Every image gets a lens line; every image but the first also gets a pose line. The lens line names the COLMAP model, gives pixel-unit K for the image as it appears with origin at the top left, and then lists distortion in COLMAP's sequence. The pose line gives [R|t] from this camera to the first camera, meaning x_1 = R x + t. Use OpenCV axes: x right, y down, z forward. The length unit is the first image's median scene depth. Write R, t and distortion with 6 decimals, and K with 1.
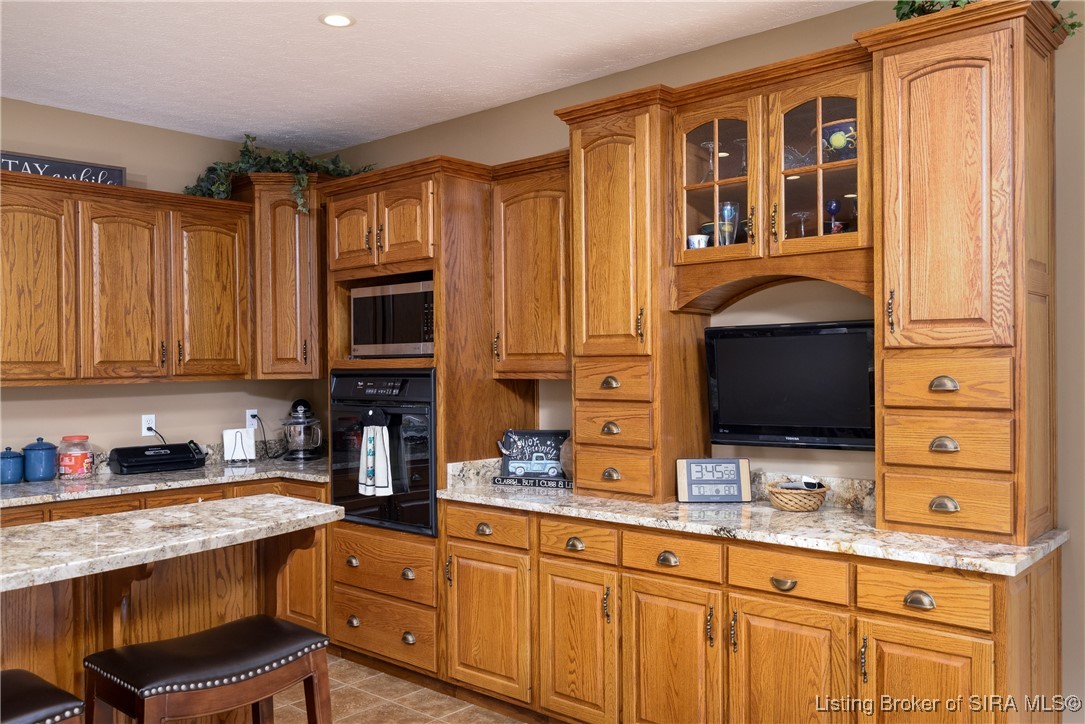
lens RADIAL K [[896.7, 0, 543.1], [0, 896.7, 363.7], [0, 0, 1]] dist [-0.000423, -0.000890]
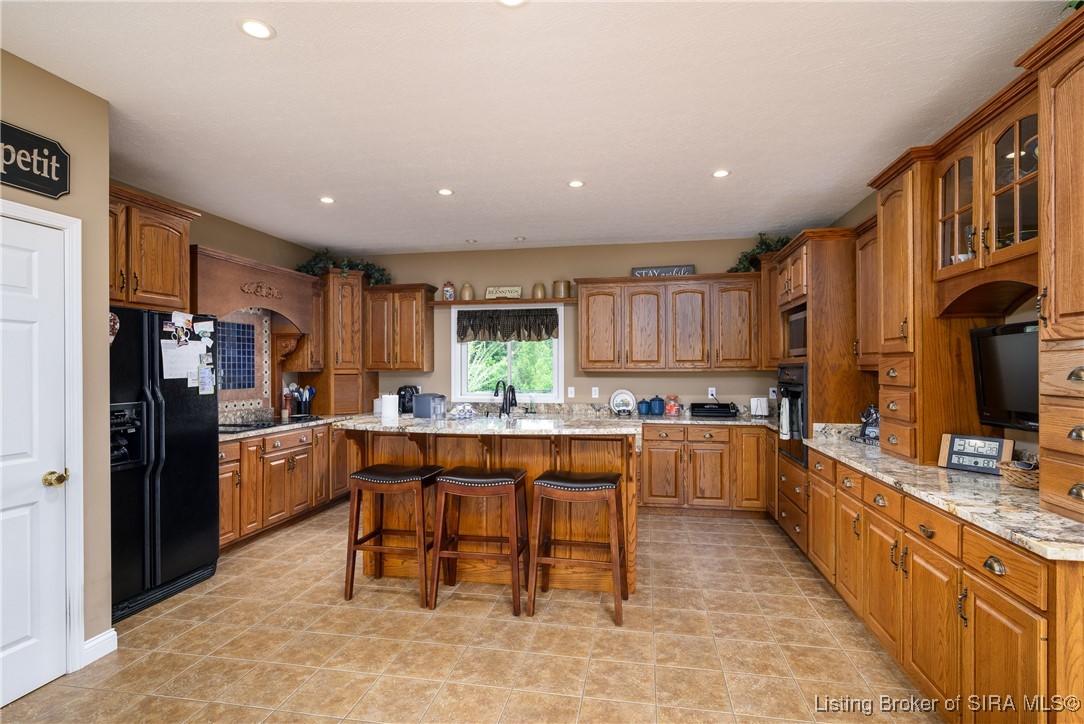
lens RADIAL K [[530.3, 0, 543.2], [0, 530.3, 366.0], [0, 0, 1]] dist [0.003435, 0.000149]
pose [[0.507693, 0.002878, -0.861533, 0.451976], [-0.000698, 0.999995, 0.002929, 0.007765], [0.861538, -0.000886, 0.507693, 0.111340]]
